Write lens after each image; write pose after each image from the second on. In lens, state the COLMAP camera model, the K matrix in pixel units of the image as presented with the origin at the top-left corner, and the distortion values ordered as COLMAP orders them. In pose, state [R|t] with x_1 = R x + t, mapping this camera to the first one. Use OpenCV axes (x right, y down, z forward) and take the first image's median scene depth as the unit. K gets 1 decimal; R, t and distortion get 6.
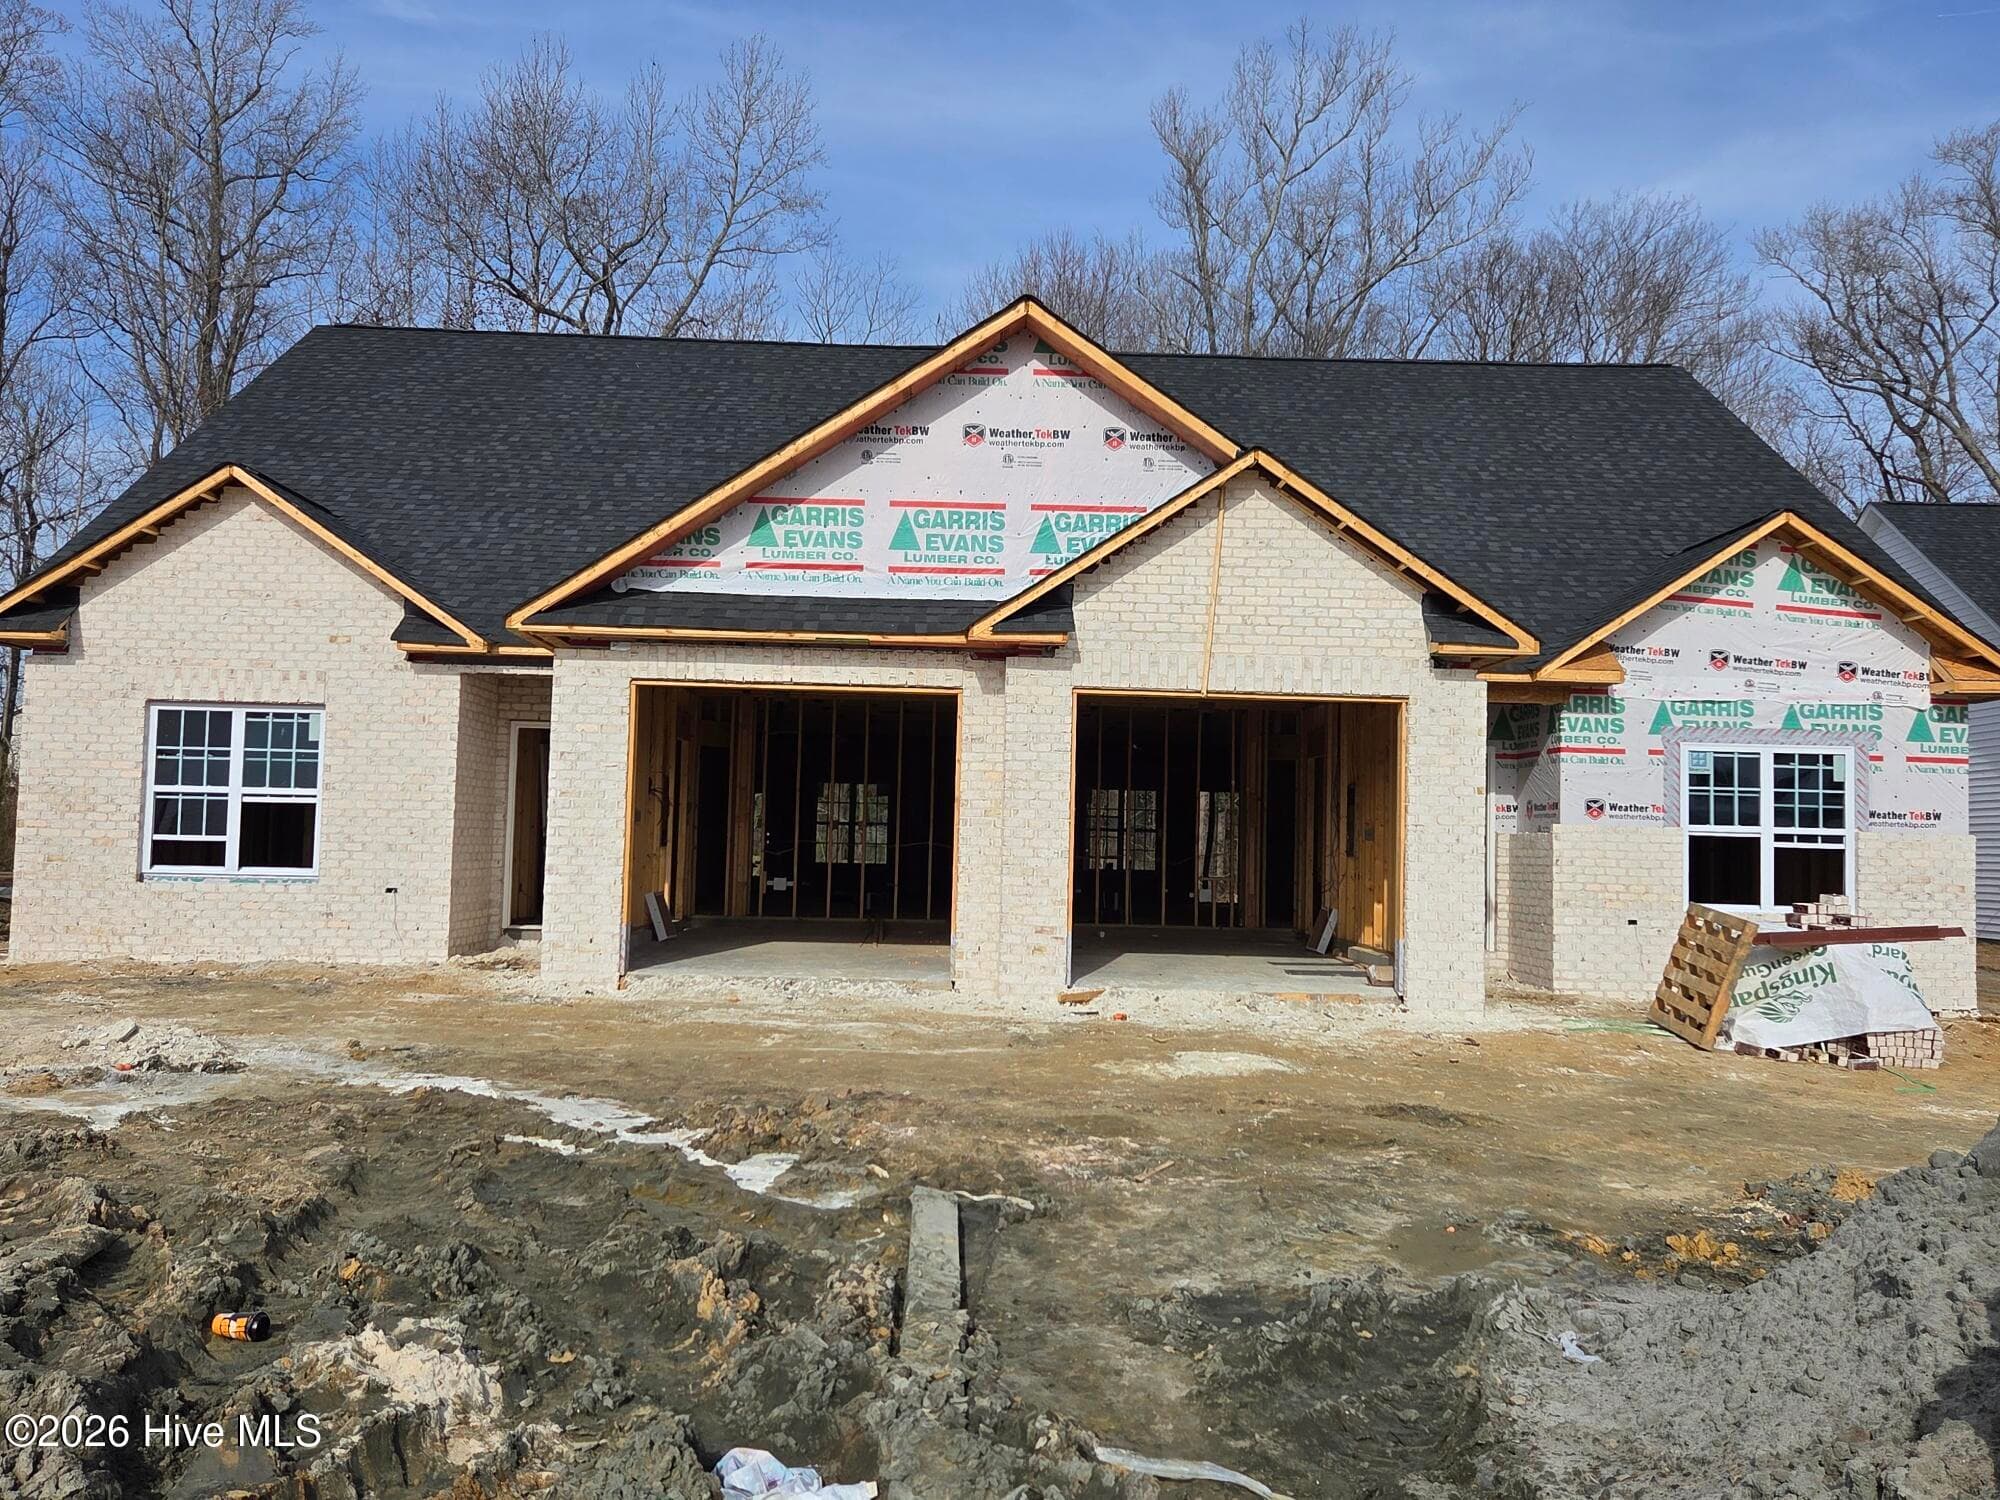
lens RADIAL K [[1670.5, 0, 990.9], [0, 1670.5, 754.0], [0, 0, 1]] dist [0.028686, -0.010108]
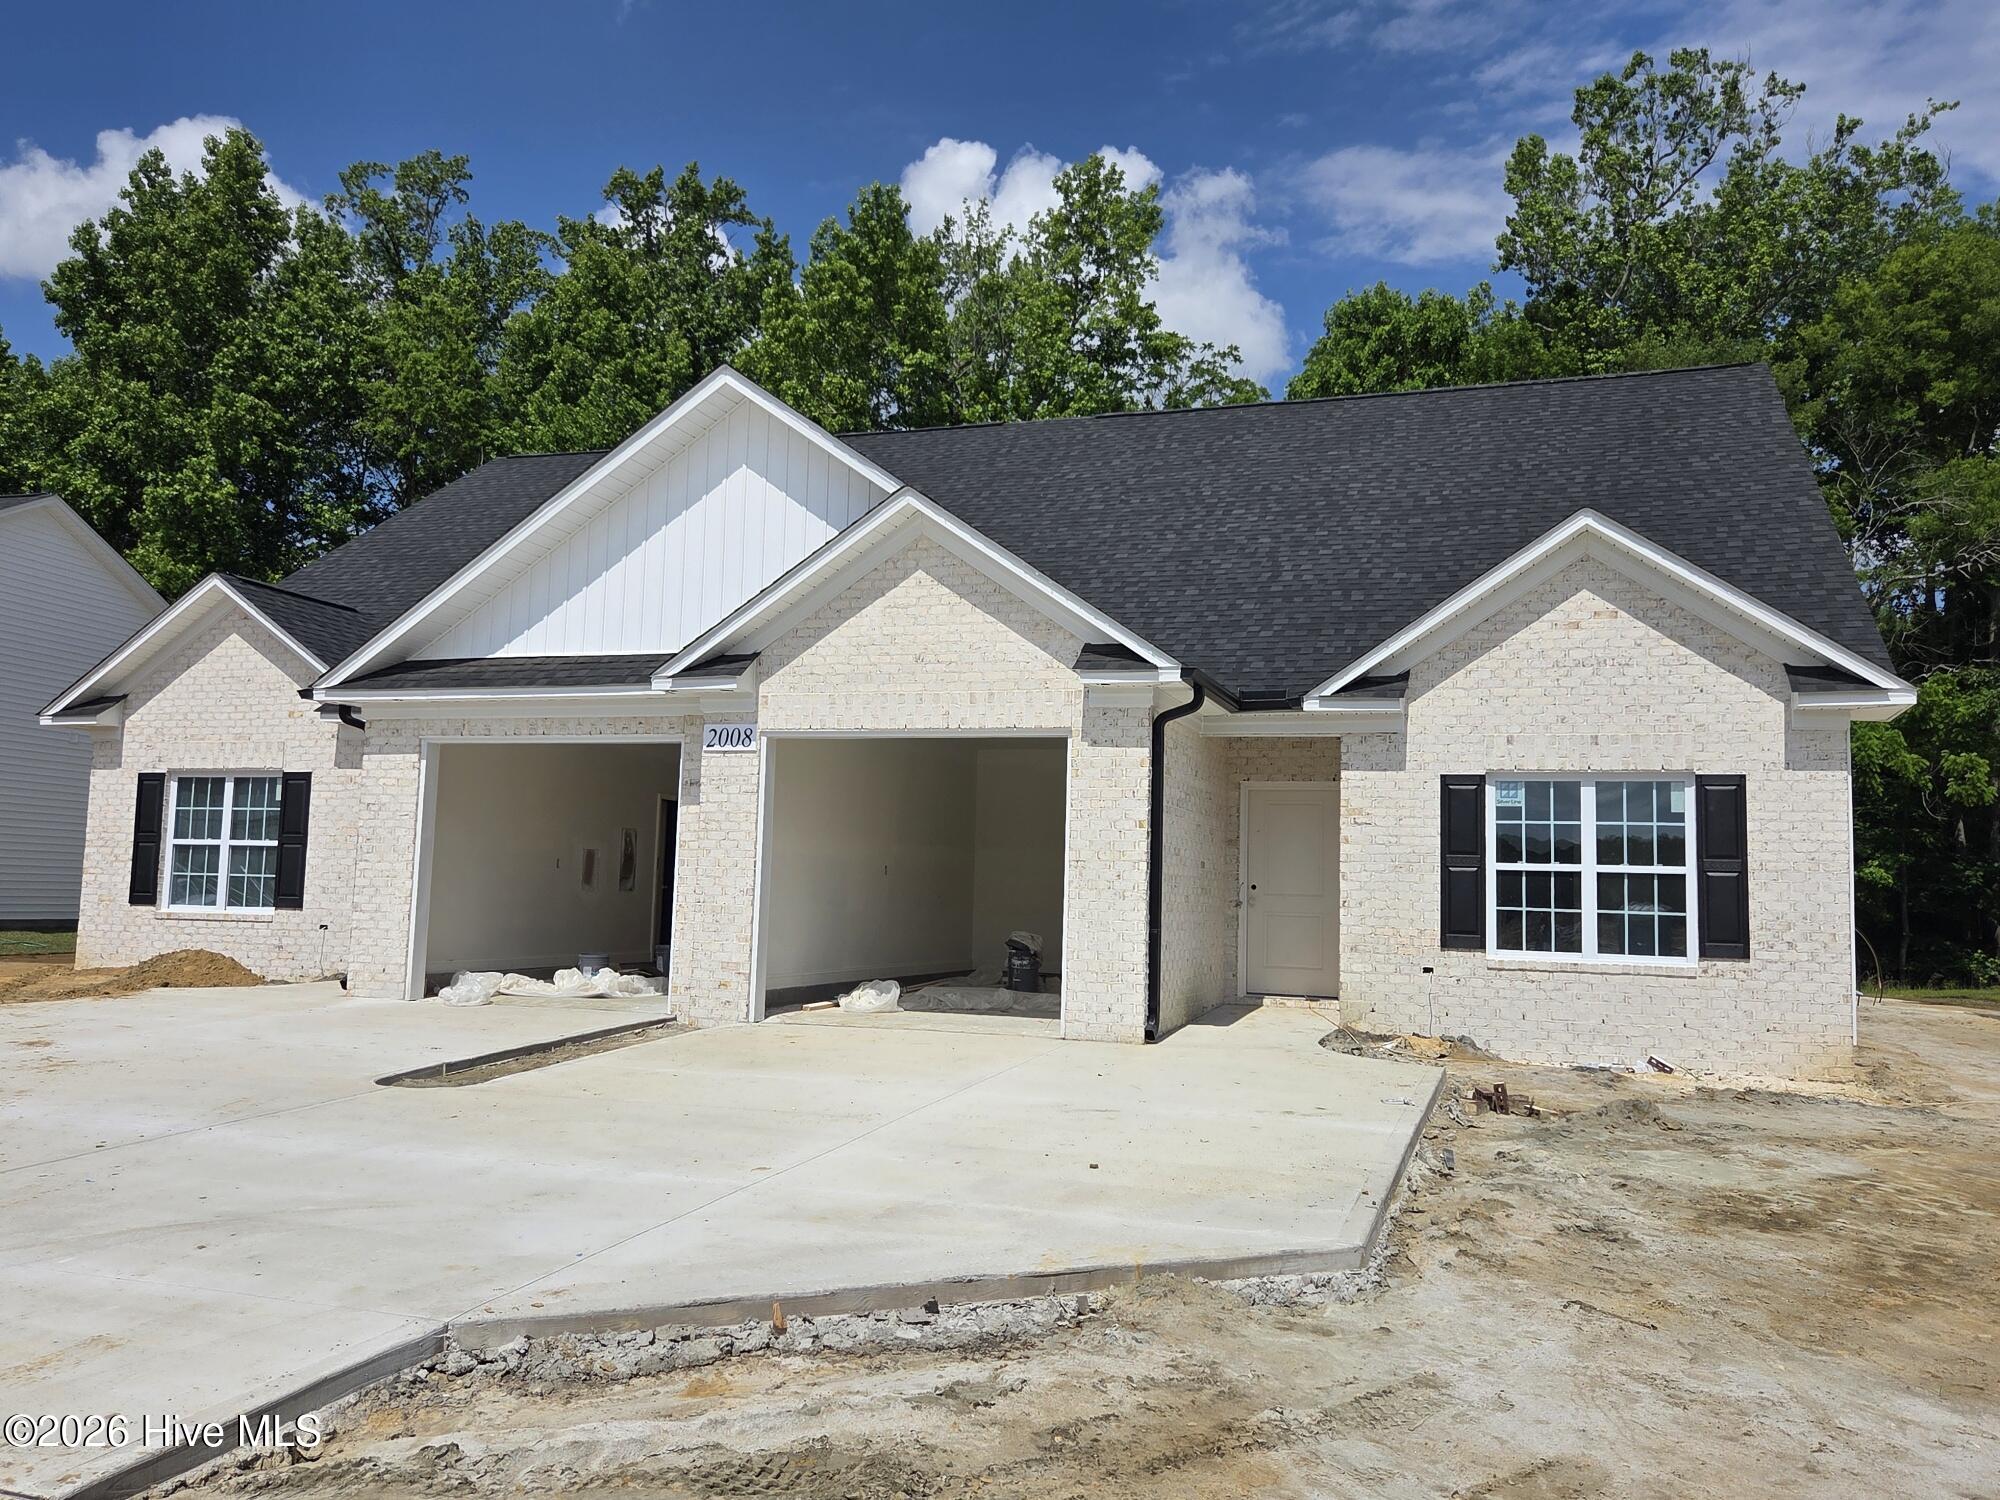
lens RADIAL K [[1568.4, 0, 1004.0], [0, 1568.4, 754.3], [0, 0, 1]] dist [0.020205, -0.005467]
pose [[0.943784, -0.029708, -0.329225, 0.449648], [0.014177, 0.998675, -0.049477, 0.021907], [0.330258, 0.042028, 0.942954, 0.116240]]
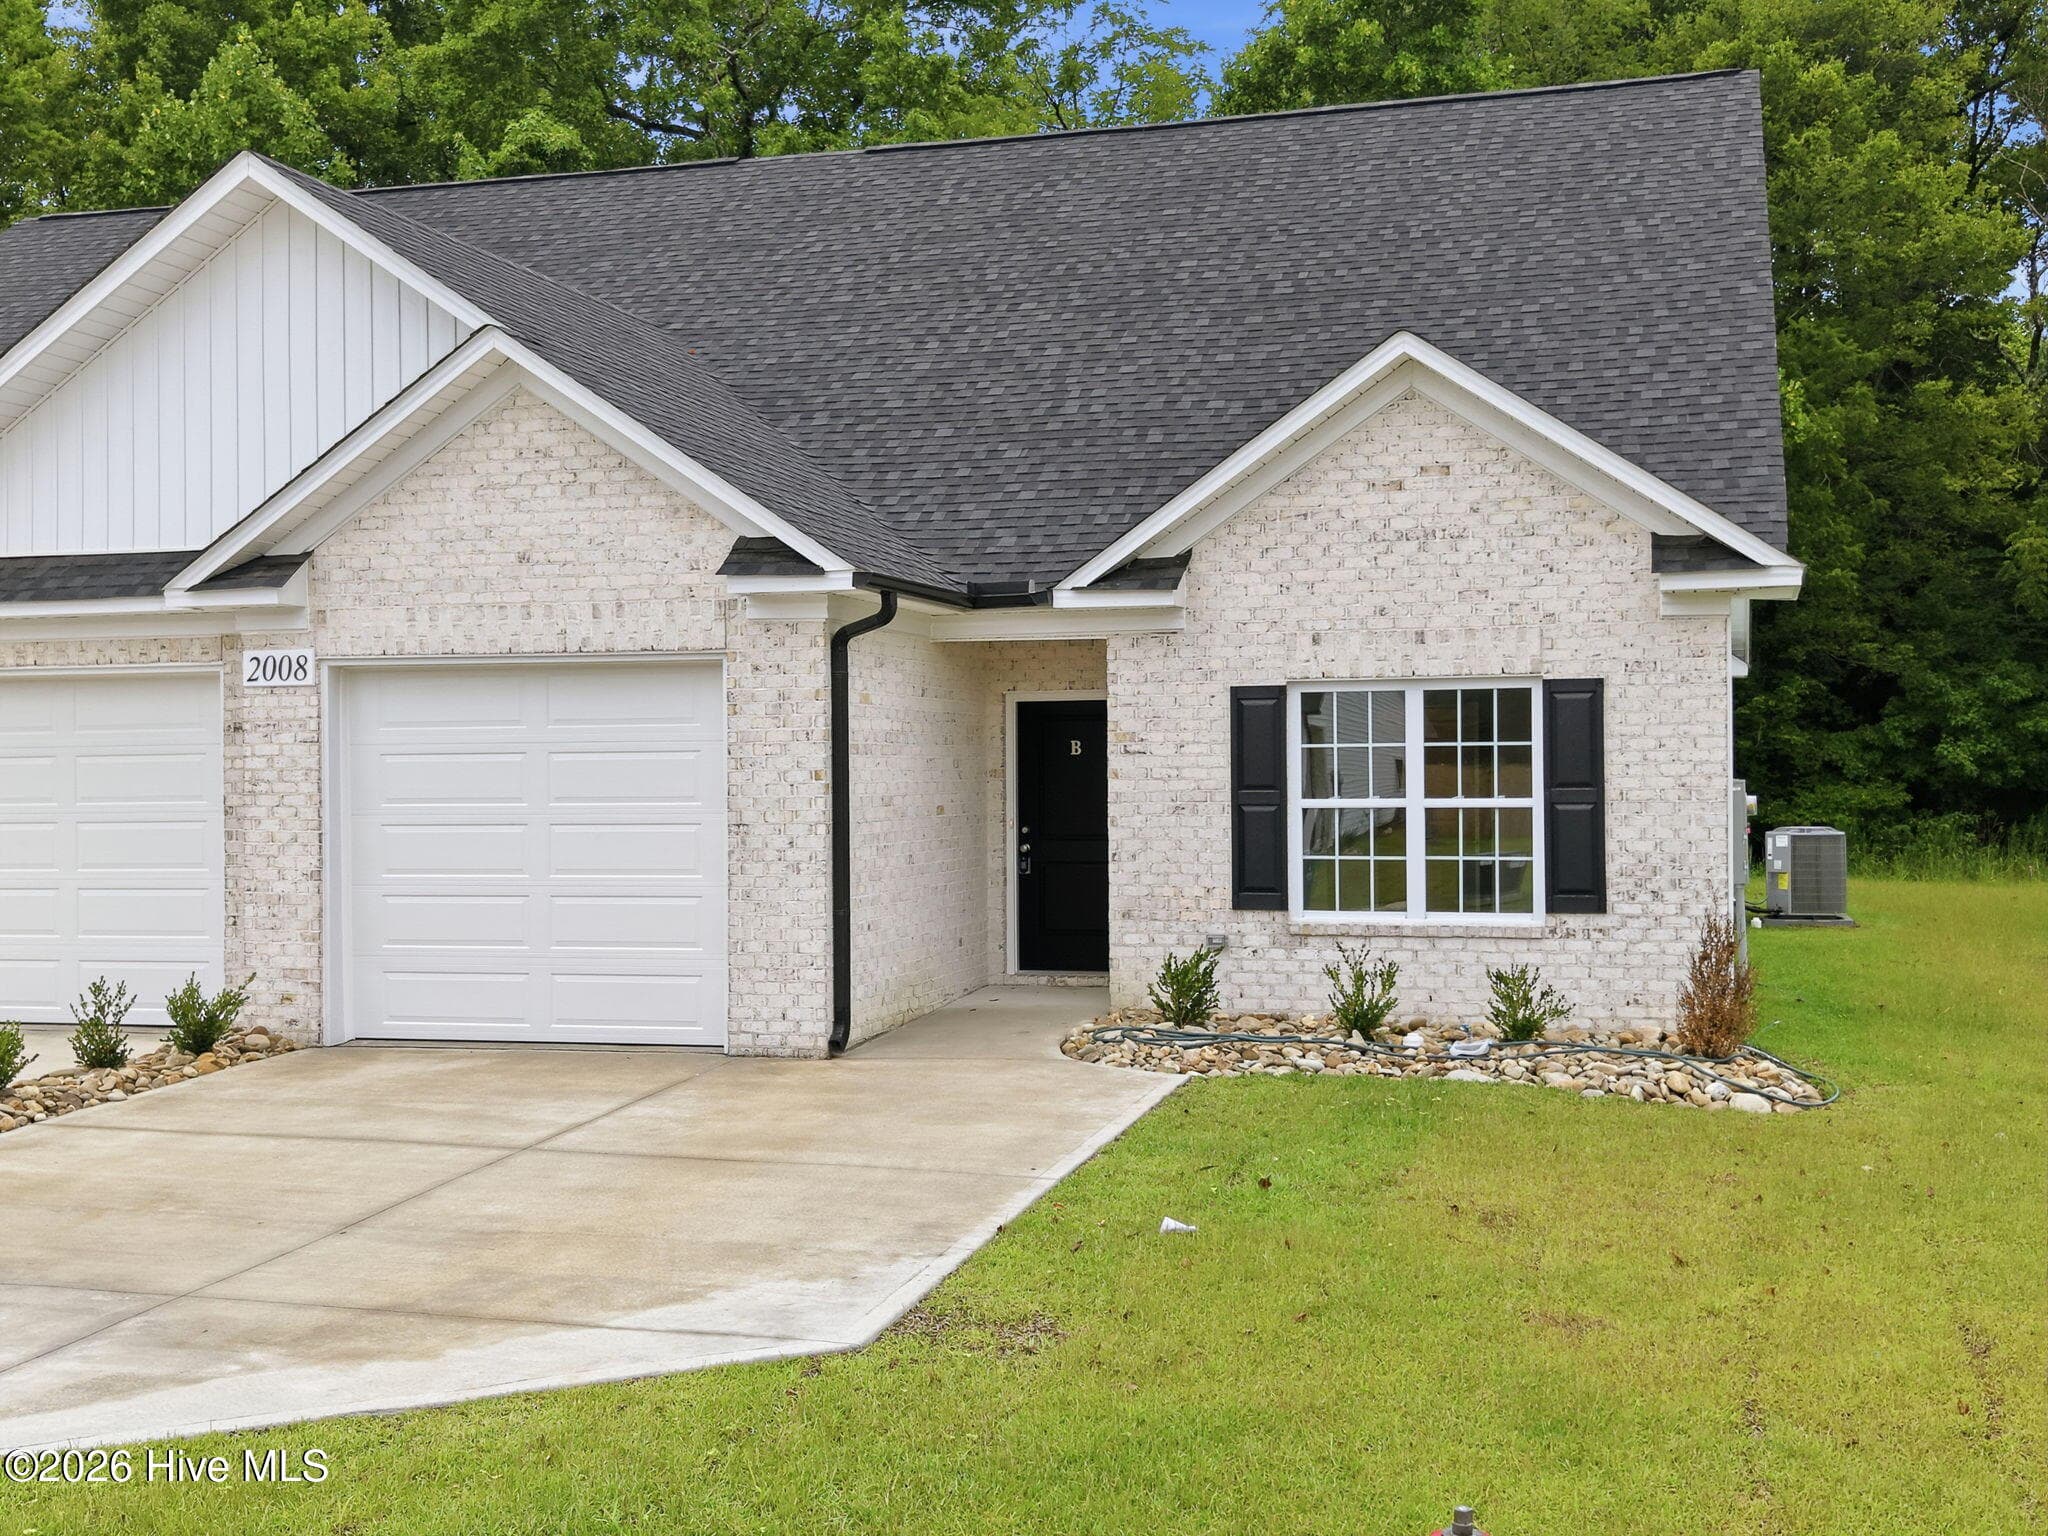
lens RADIAL K [[2293.3, 0, 1061.7], [0, 2293.3, 768.7], [0, 0, 1]] dist [0.051561, 0.000000]
pose [[0.960990, -0.033817, -0.274508, 0.585829], [0.047859, 0.997857, 0.044616, -0.017762], [0.272411, -0.056013, 0.960549, 0.062599]]
